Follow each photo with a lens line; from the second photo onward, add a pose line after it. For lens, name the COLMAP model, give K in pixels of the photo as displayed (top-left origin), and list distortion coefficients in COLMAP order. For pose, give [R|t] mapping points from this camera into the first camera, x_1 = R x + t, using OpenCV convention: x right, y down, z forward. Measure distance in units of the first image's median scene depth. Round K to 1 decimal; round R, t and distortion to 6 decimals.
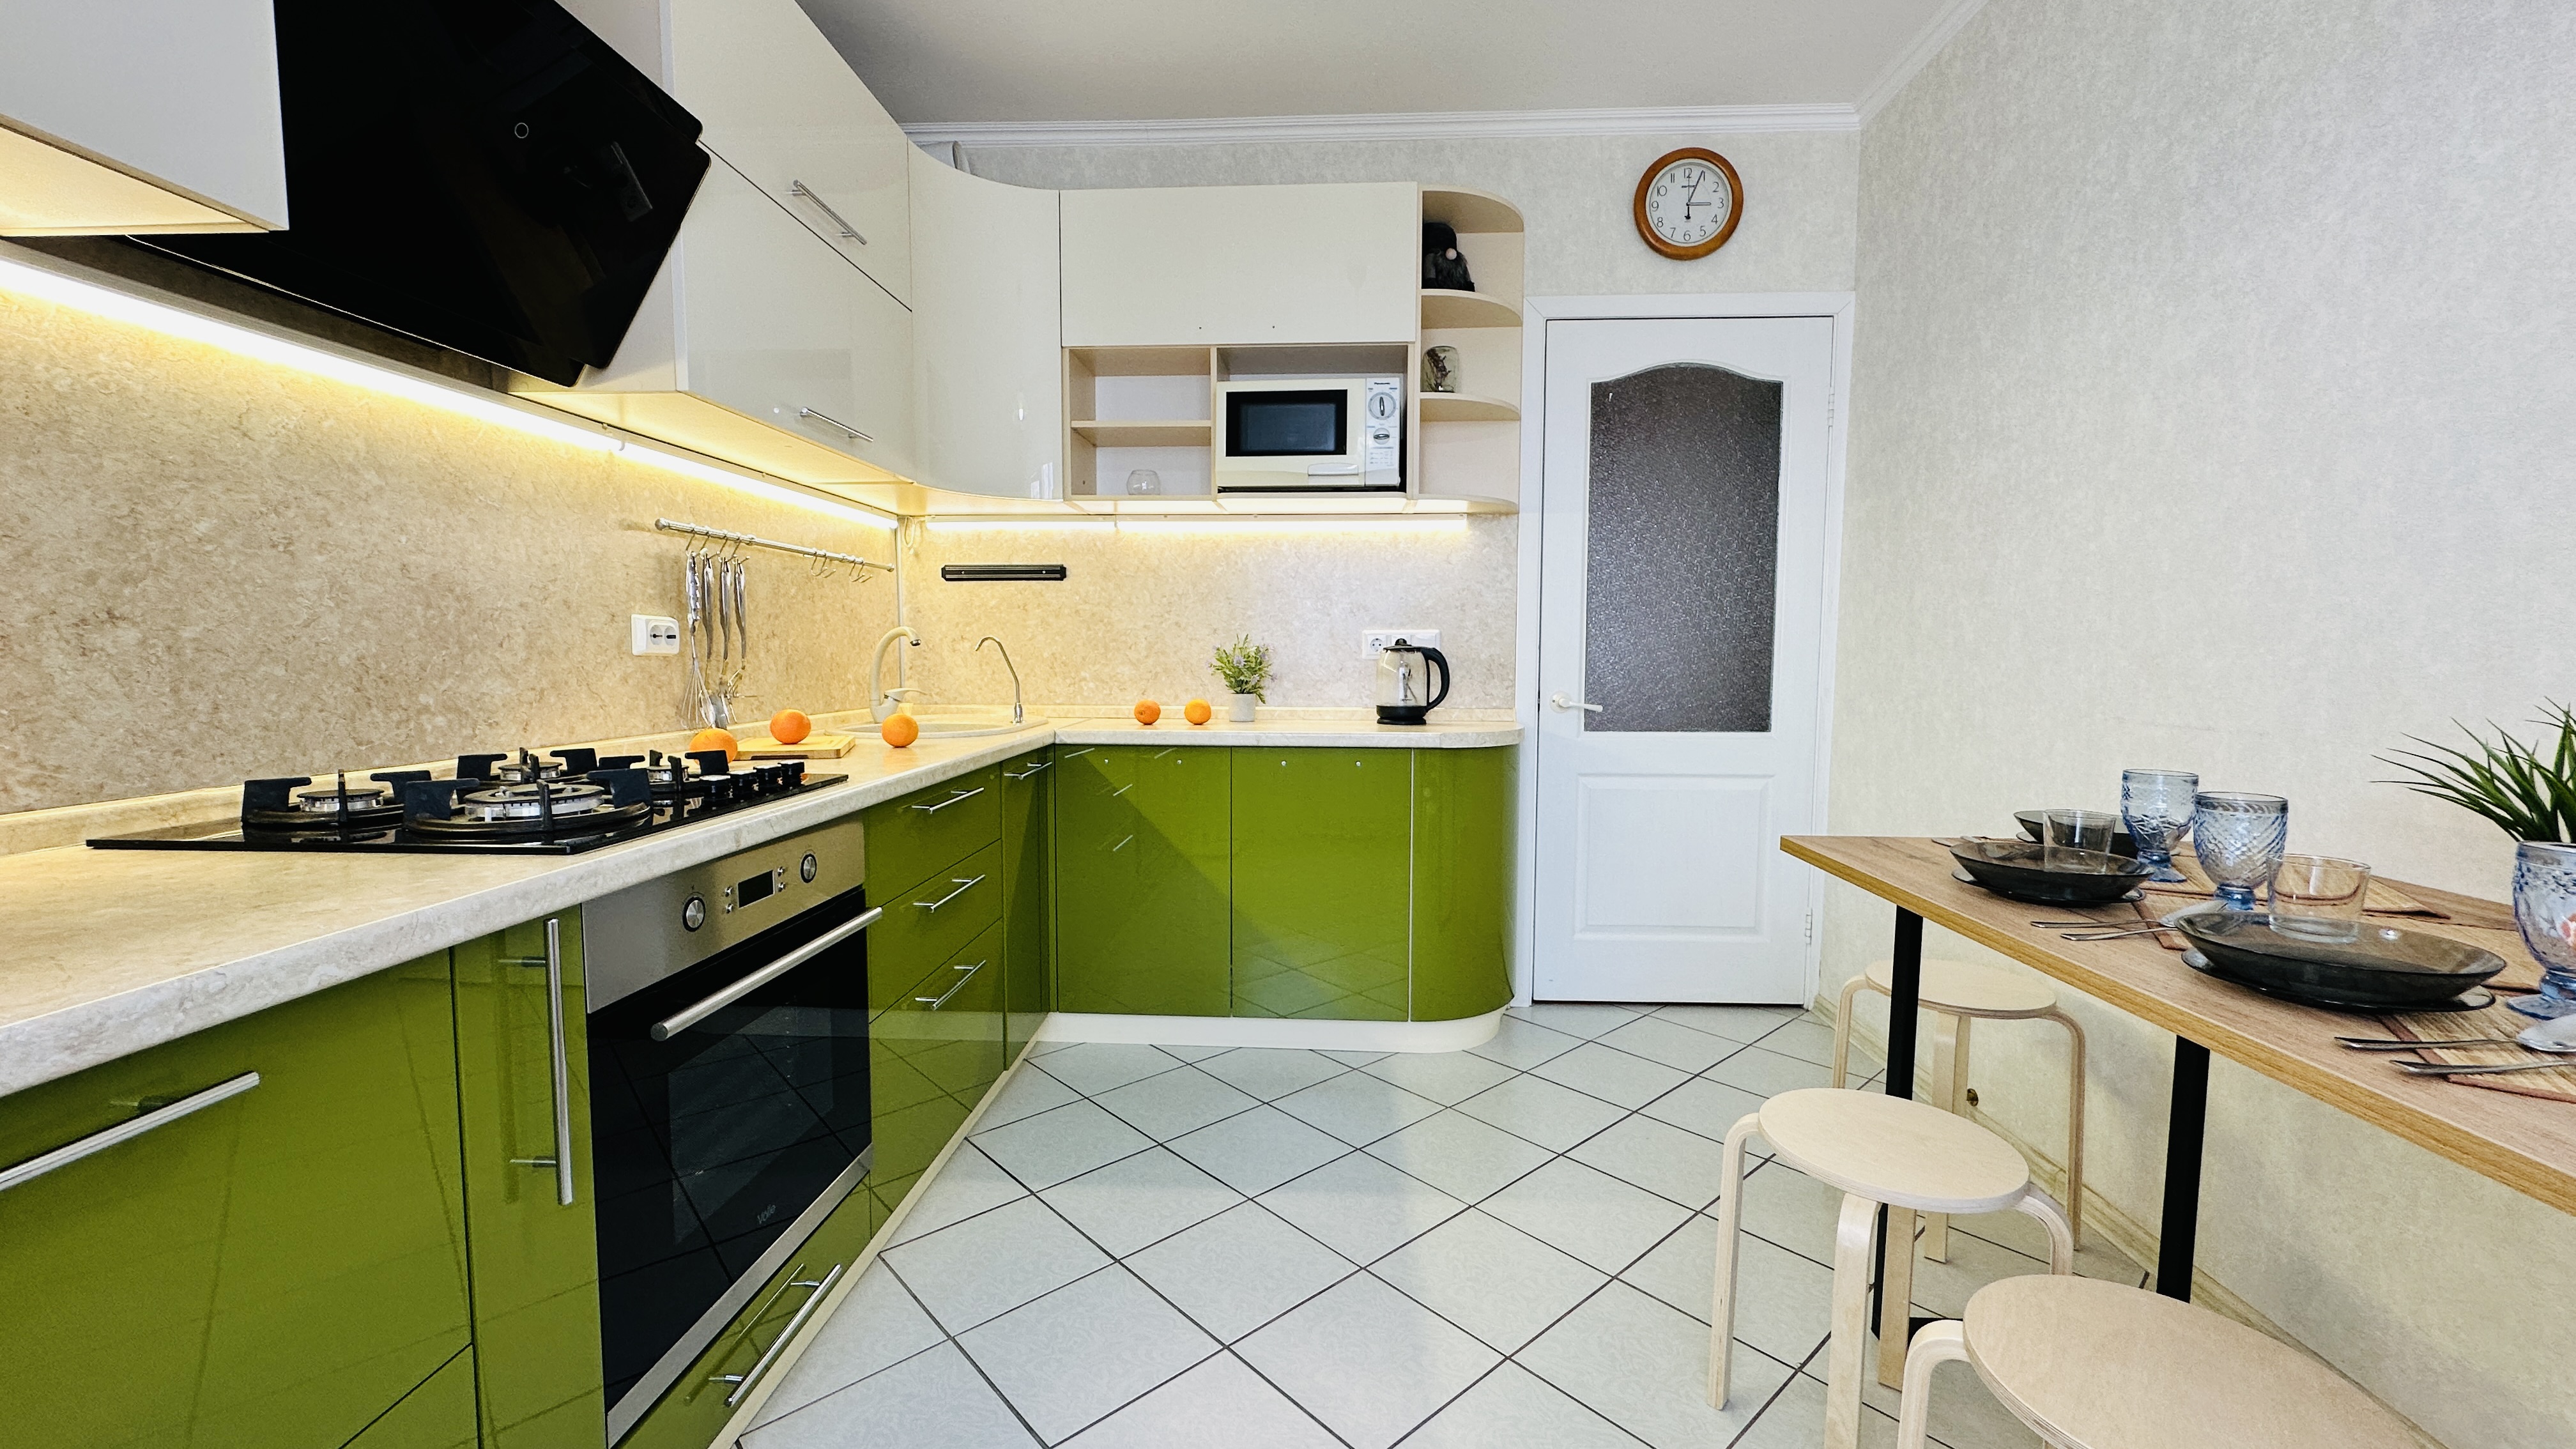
lens RADIAL K [[1029.7, 0, 1292.1], [0, 1029.7, 726.6], [0, 0, 1]] dist [-0.000806, 0.000840]
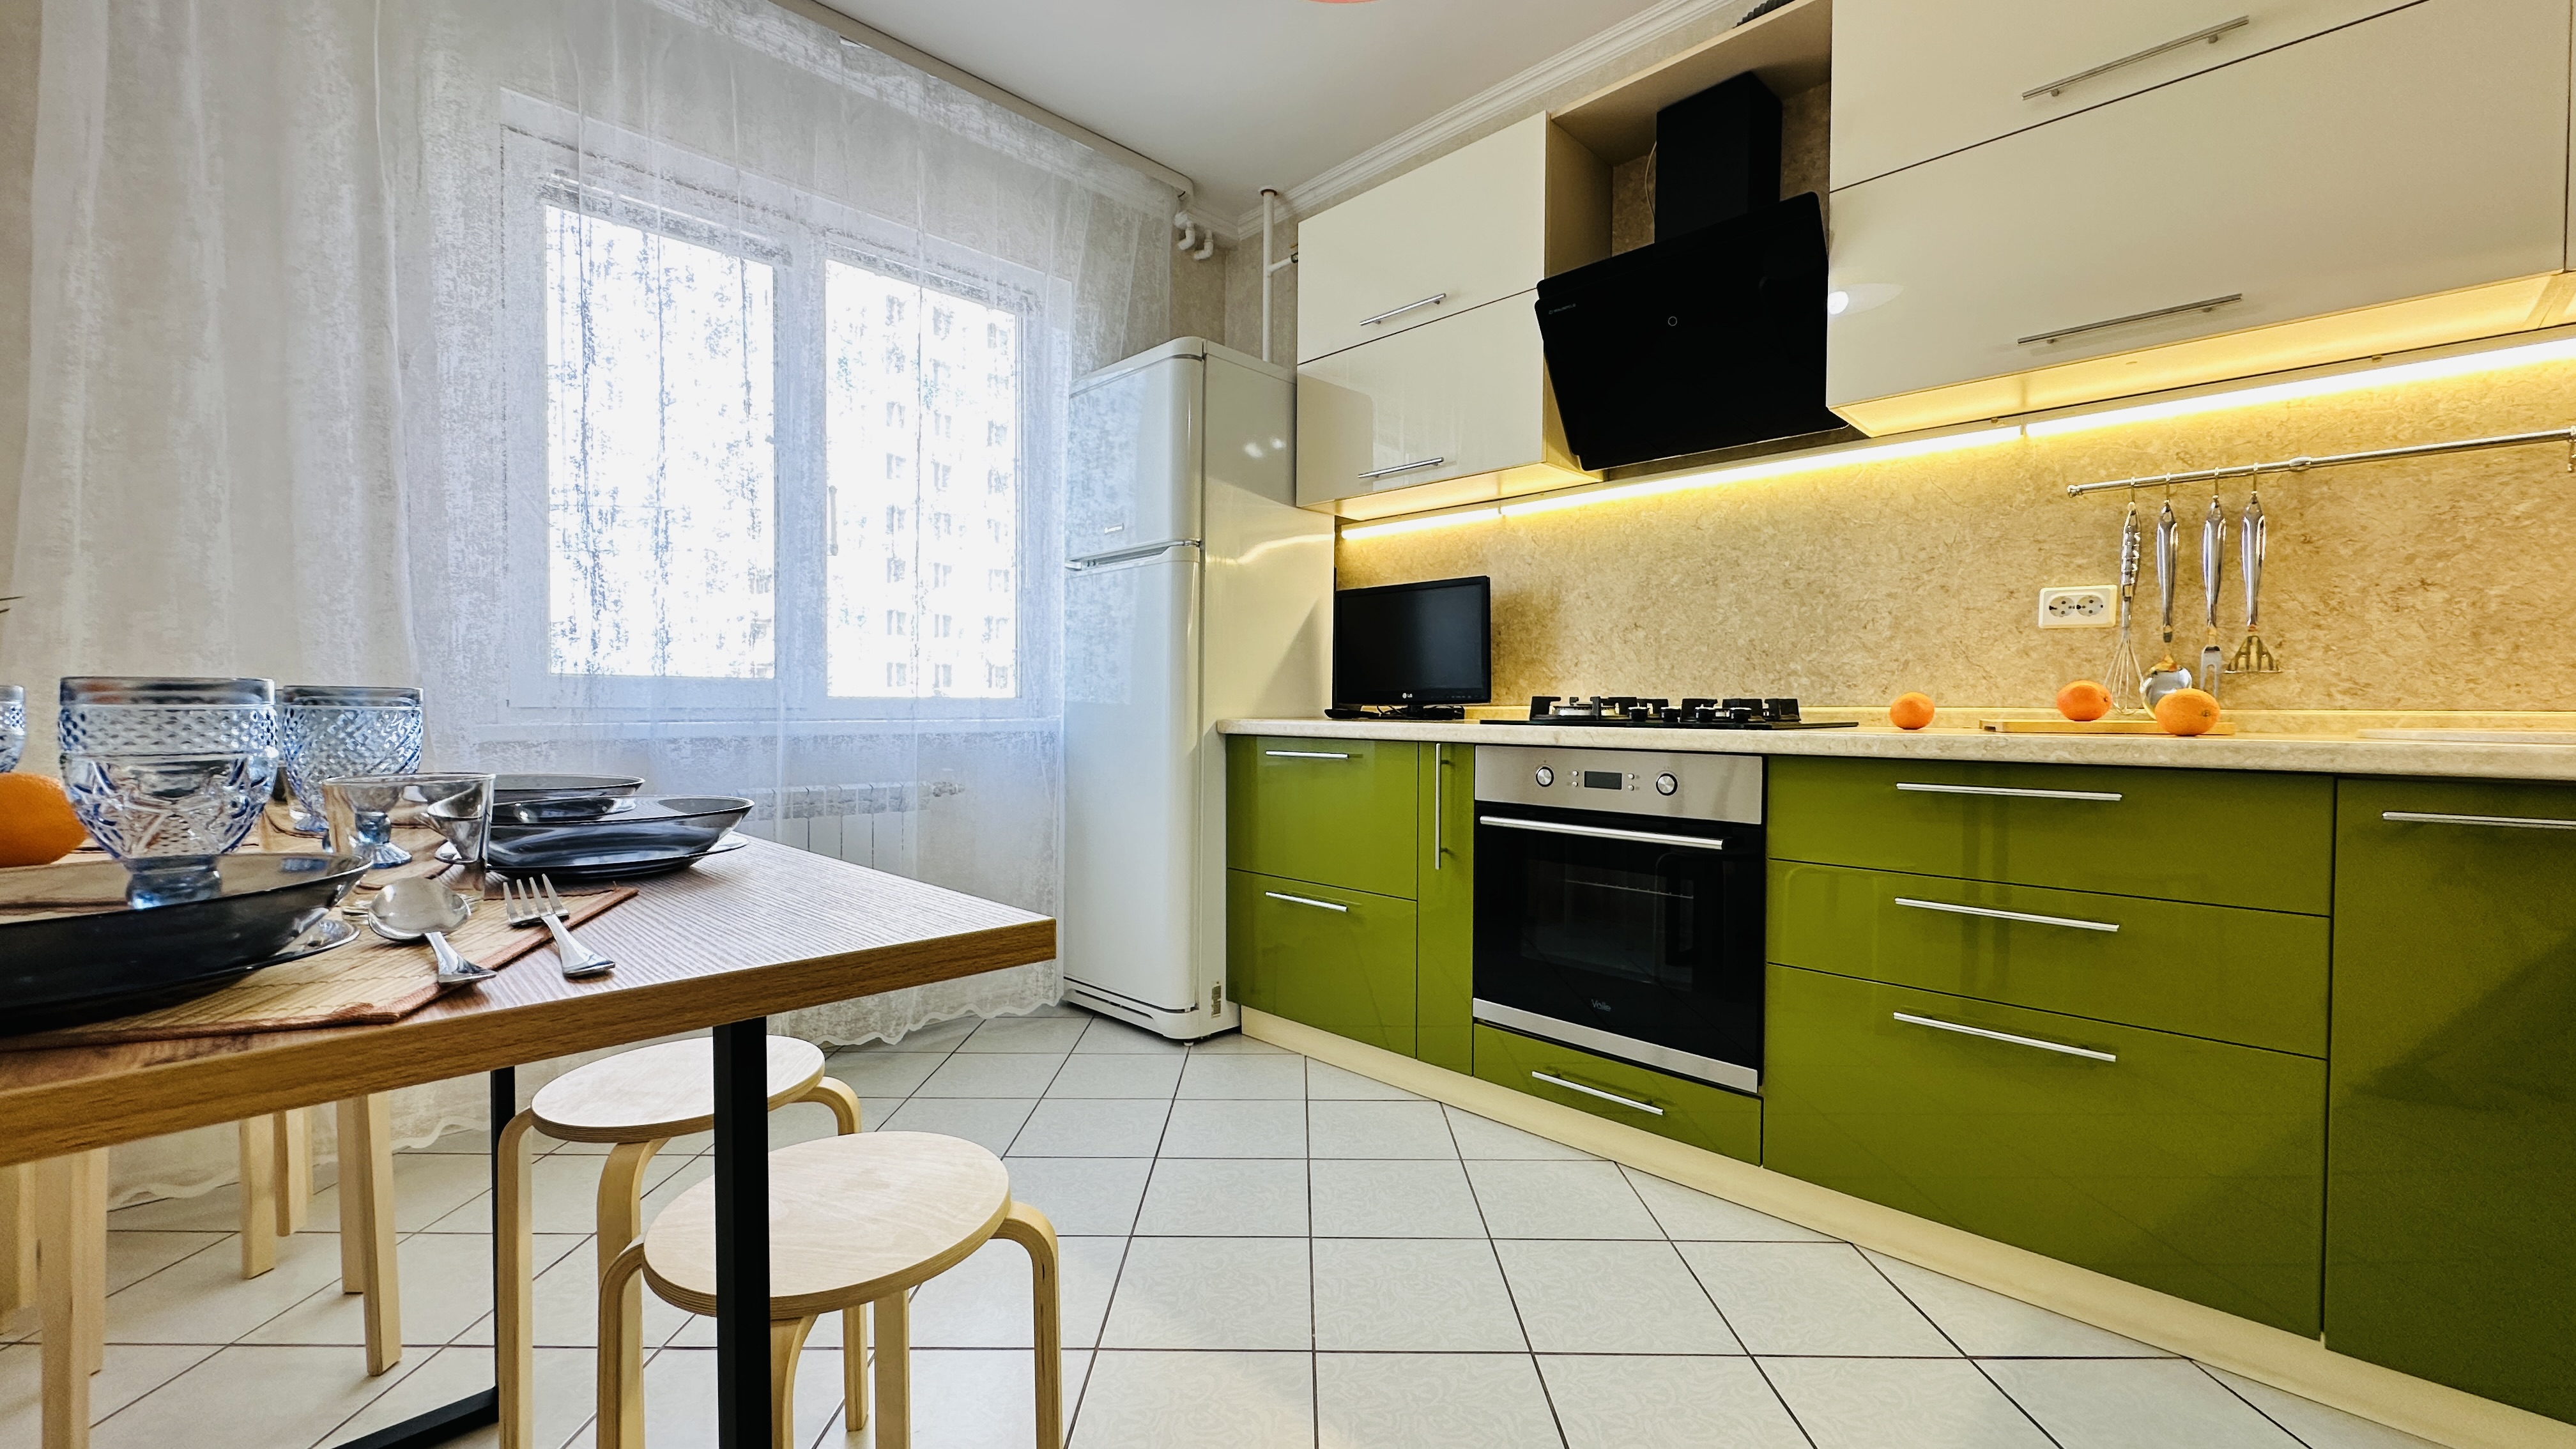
lens RADIAL K [[1029.7, 0, 1281.2], [0, 1029.7, 716.8], [0, 0, 1]] dist [-0.000806, 0.000840]
pose [[-0.683246, 0.000659, -0.730188, 0.503238], [-0.063785, 0.996123, 0.060583, 0.002743], [0.727397, 0.087968, -0.680555, 0.948298]]
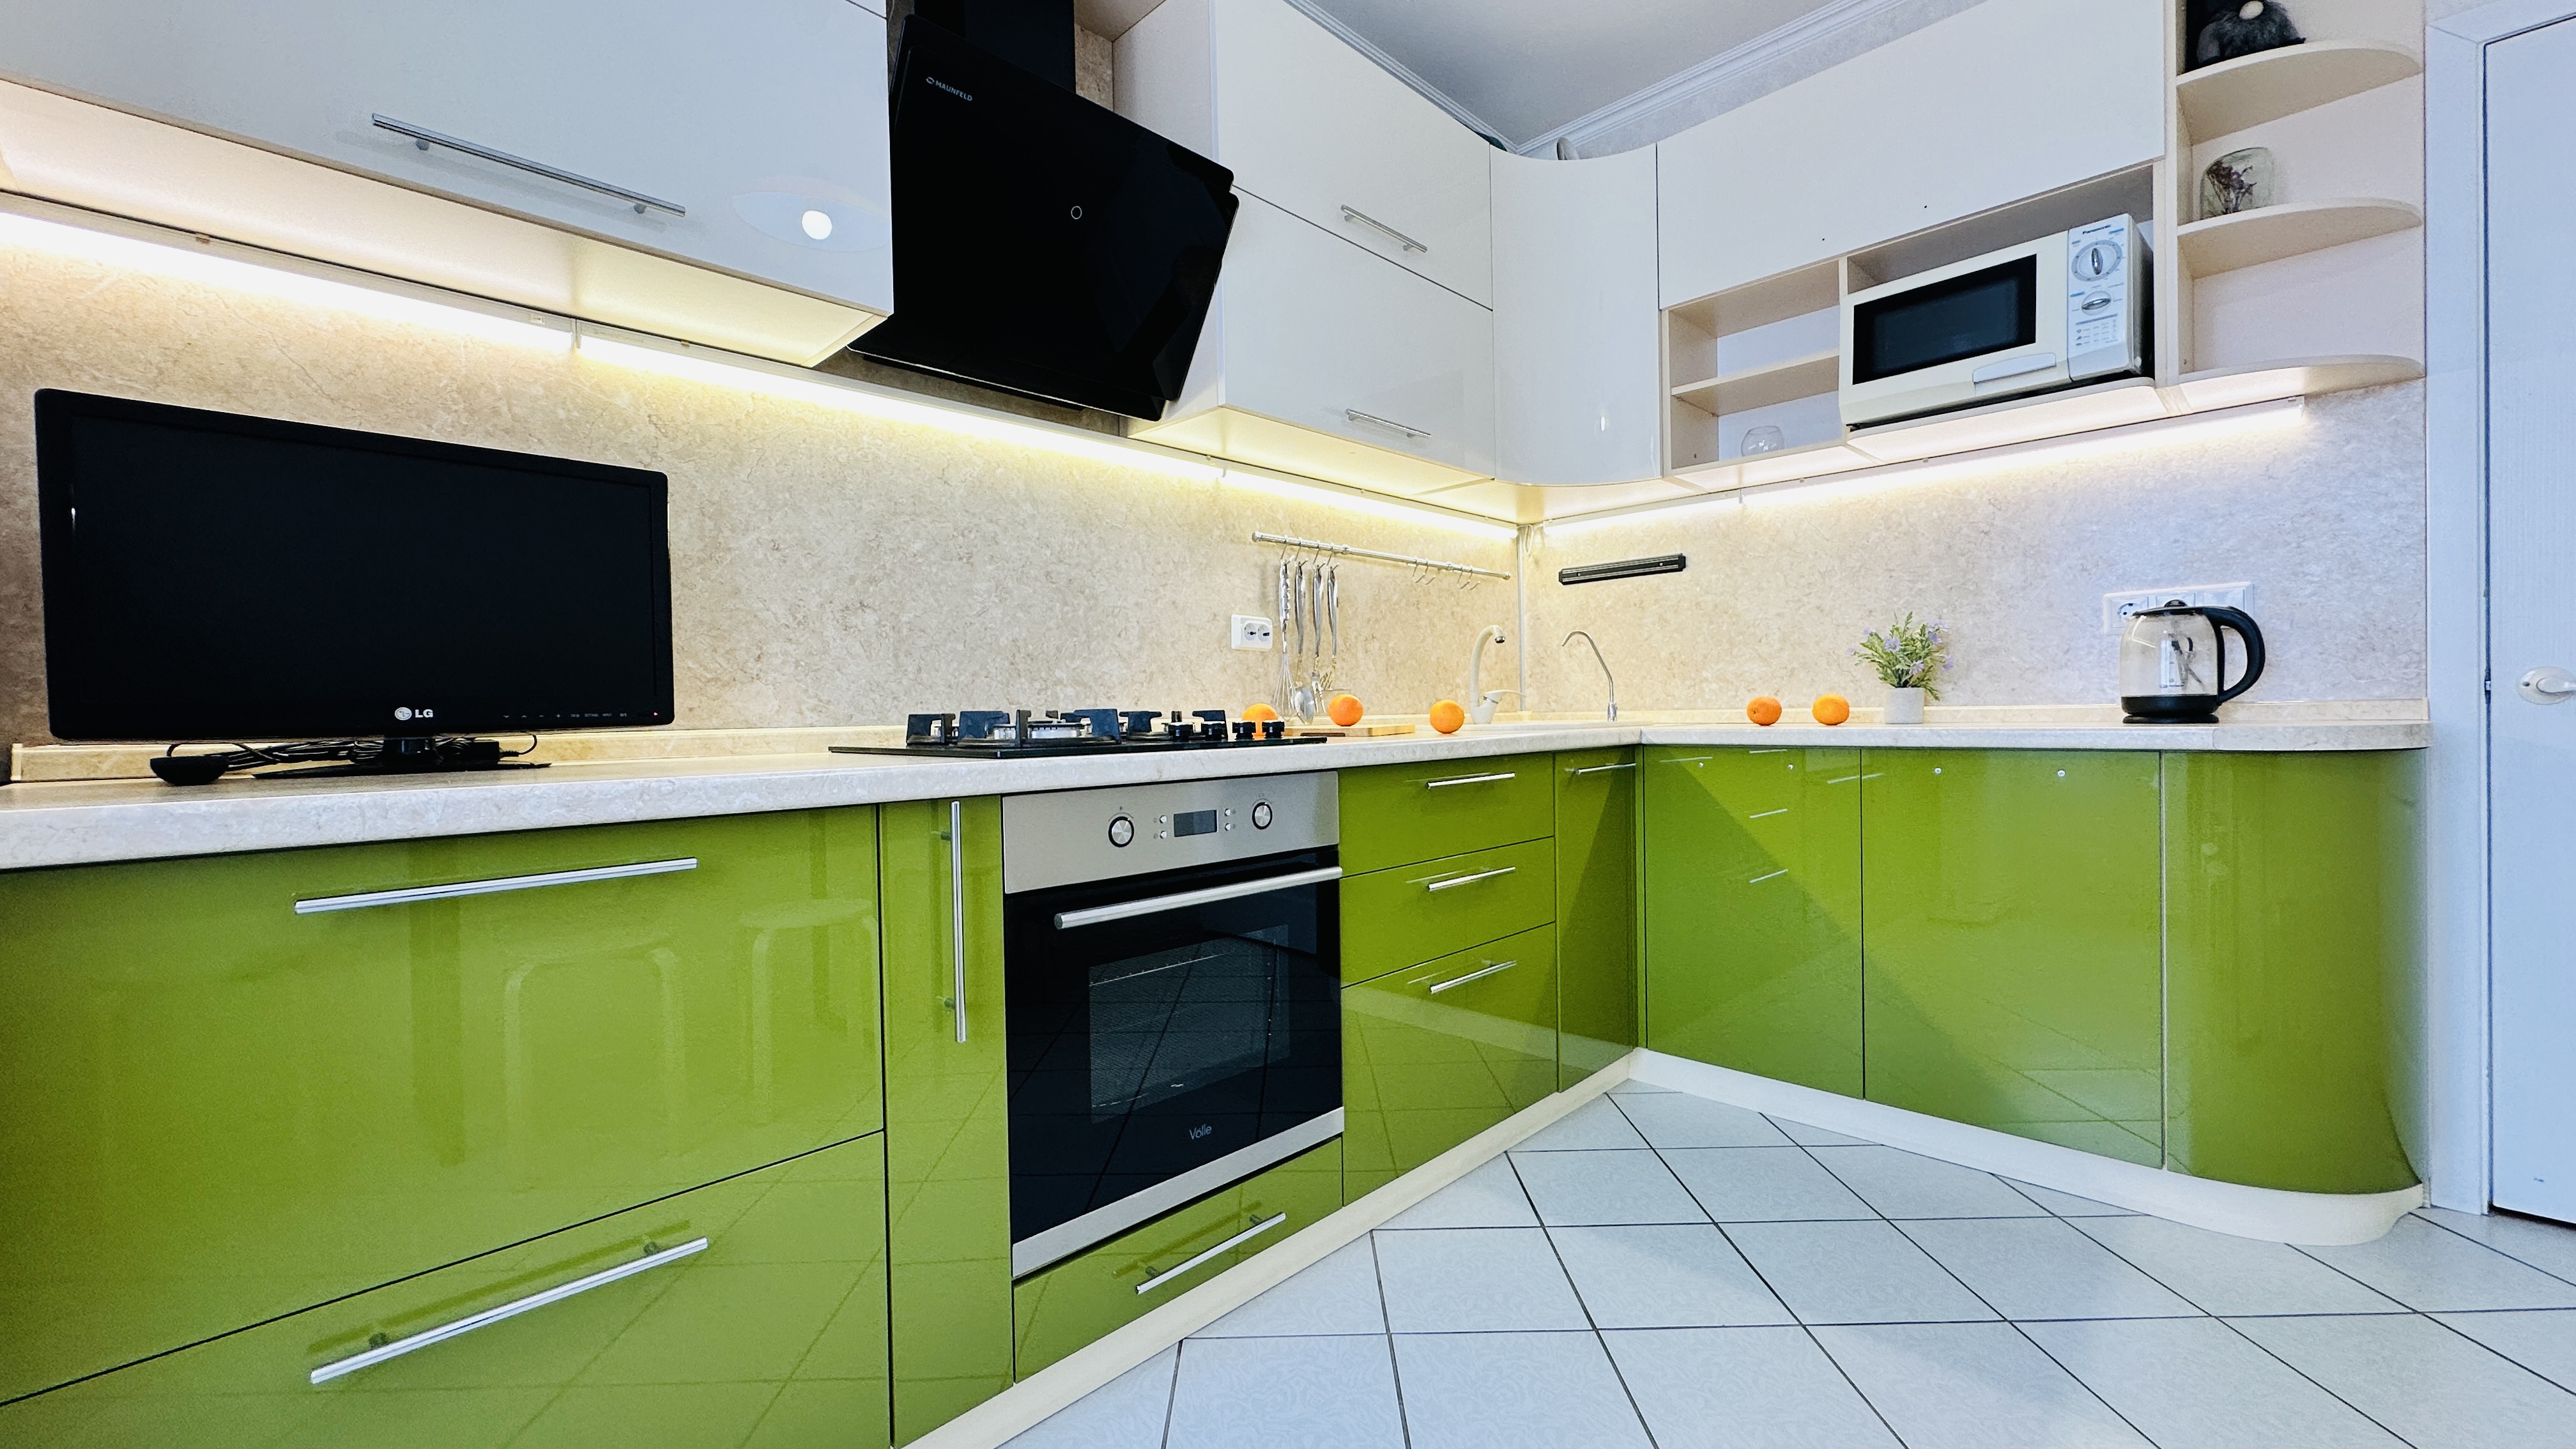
lens RADIAL K [[1029.7, 0, 1288.1], [0, 1029.7, 722.7], [0, 0, 1]] dist [-0.000806, 0.000840]
pose [[0.742719, -0.011424, -0.669505, 0.159473], [-0.028846, 0.998380, -0.049036, 0.058043], [0.668981, 0.055733, 0.741187, 0.144098]]
